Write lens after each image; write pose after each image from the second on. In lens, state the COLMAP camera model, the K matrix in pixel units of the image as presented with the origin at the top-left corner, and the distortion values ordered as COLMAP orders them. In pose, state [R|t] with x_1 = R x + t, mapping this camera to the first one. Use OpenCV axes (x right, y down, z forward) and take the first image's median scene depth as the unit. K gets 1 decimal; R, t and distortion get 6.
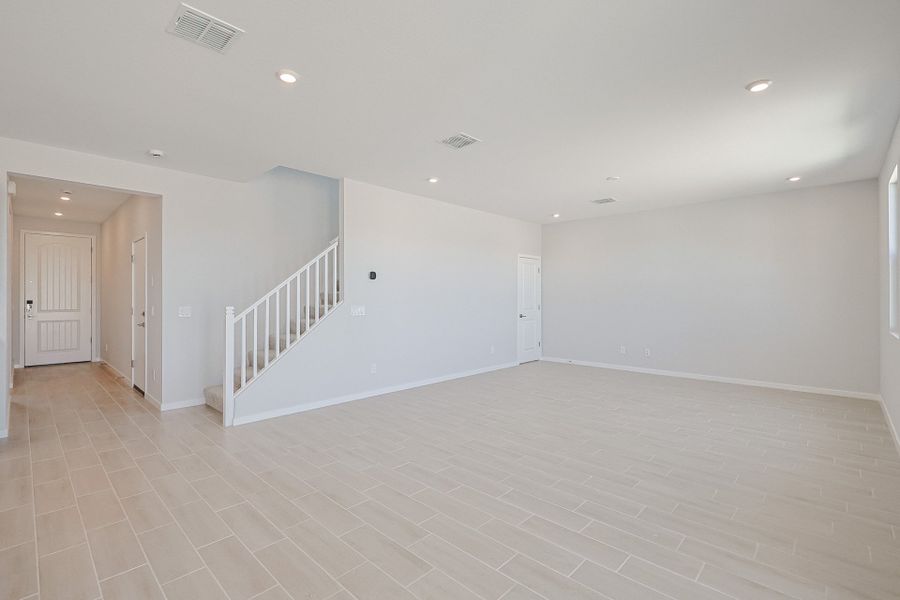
lens RADIAL K [[407.7, 0, 445.9], [0, 407.7, 295.6], [0, 0, 1]] dist [0.000945, -0.000985]
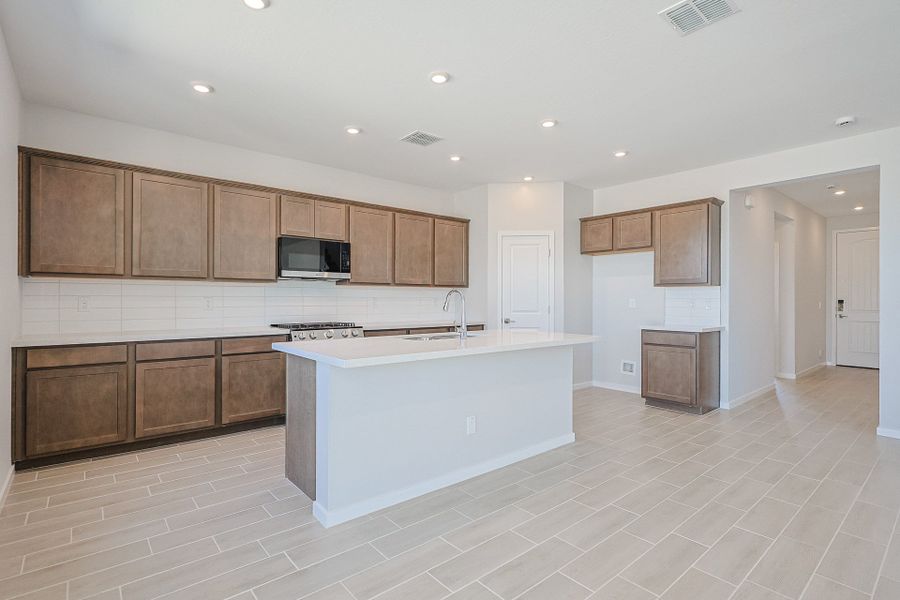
lens RADIAL K [[432.4, 0, 442.3], [0, 432.4, 300.8], [0, 0, 1]] dist [-0.000151, -0.000190]
pose [[-0.113031, 0.004077, -0.993583, 0.222366], [0.002333, 0.999990, 0.003838, 0.013049], [0.993589, -0.001885, -0.113040, 0.227323]]
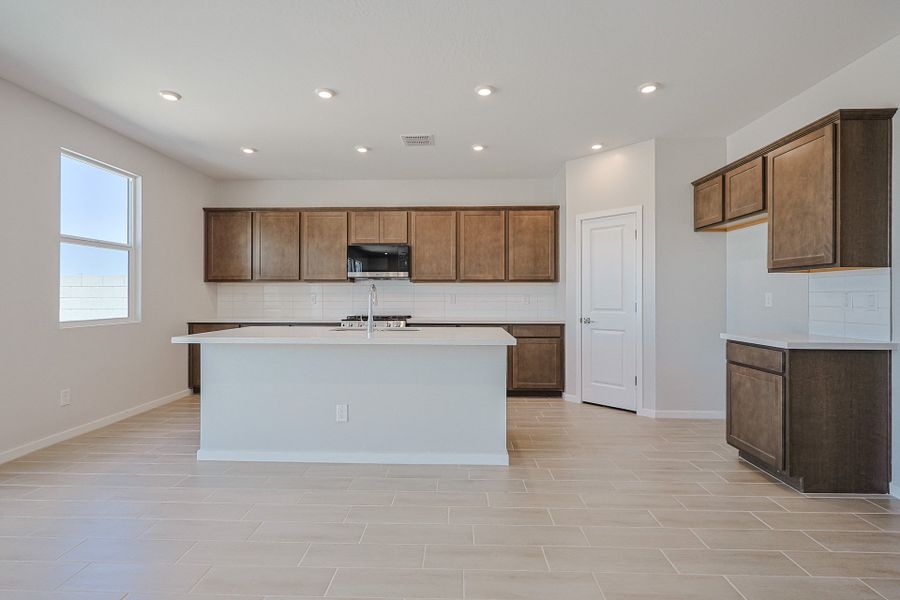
lens RADIAL K [[419.7, 0, 447.7], [0, 419.7, 298.9], [0, 0, 1]] dist [-0.001352, -0.000629]
pose [[-0.740274, 0.003680, -0.672296, -0.080188], [0.003555, 0.999992, 0.001560, 0.020592], [0.672296, -0.001235, -0.740281, 0.756561]]
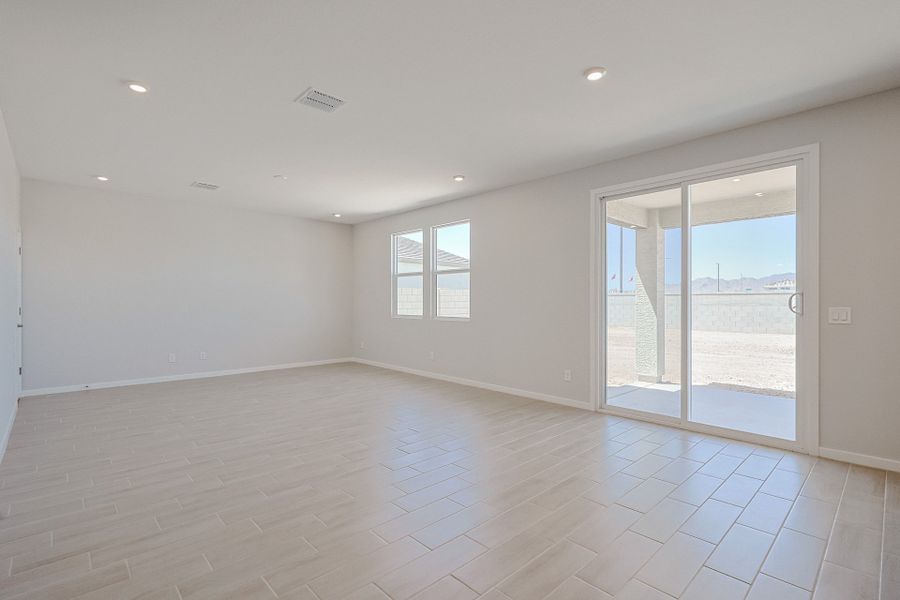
lens RADIAL K [[419.7, 0, 447.7], [0, 419.7, 298.9], [0, 0, 1]] dist [-0.001352, -0.000629]
pose [[0.051867, 0.008124, 0.998621, -0.602172], [-0.006350, 0.999949, -0.007805, 0.018076], [-0.998634, -0.005936, 0.051916, 0.531606]]
